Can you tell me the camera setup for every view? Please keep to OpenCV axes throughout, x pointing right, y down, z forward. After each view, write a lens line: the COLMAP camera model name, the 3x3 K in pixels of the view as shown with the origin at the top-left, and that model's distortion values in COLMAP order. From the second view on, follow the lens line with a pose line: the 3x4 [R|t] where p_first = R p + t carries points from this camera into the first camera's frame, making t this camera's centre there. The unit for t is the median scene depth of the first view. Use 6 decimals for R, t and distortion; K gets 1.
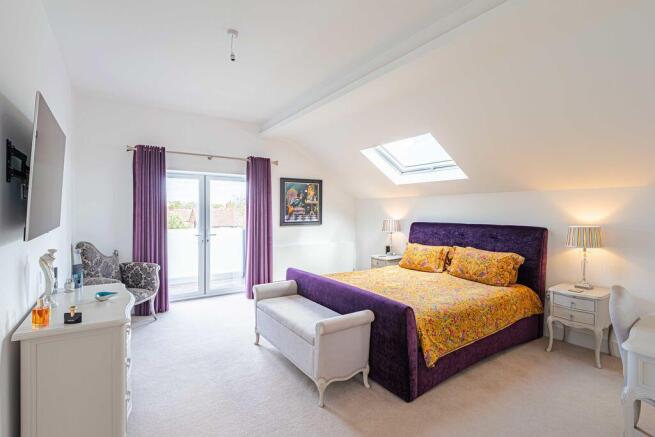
lens RADIAL K [[318.7, 0, 325.7], [0, 318.7, 219.4], [0, 0, 1]] dist [-0.021115, -0.004533]
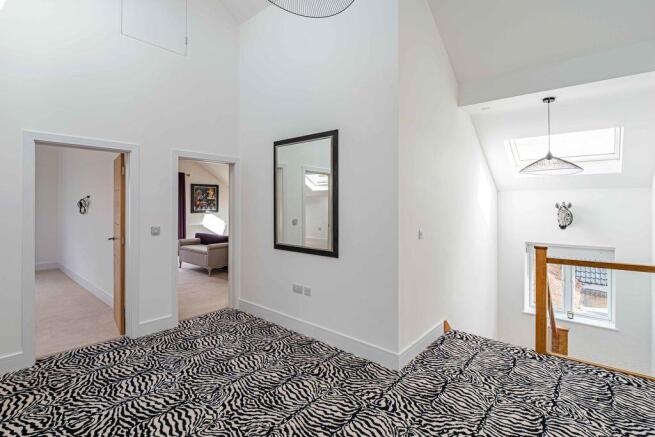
lens RADIAL K [[318.7, 0, 327.8], [0, 318.7, 211.9], [0, 0, 1]] dist [-0.021115, -0.004533]
pose [[0.962958, -0.003332, 0.269630, 0.093142], [0.003855, 0.999992, -0.001410, 0.019547], [-0.269623, 0.002397, 0.962963, -0.744243]]
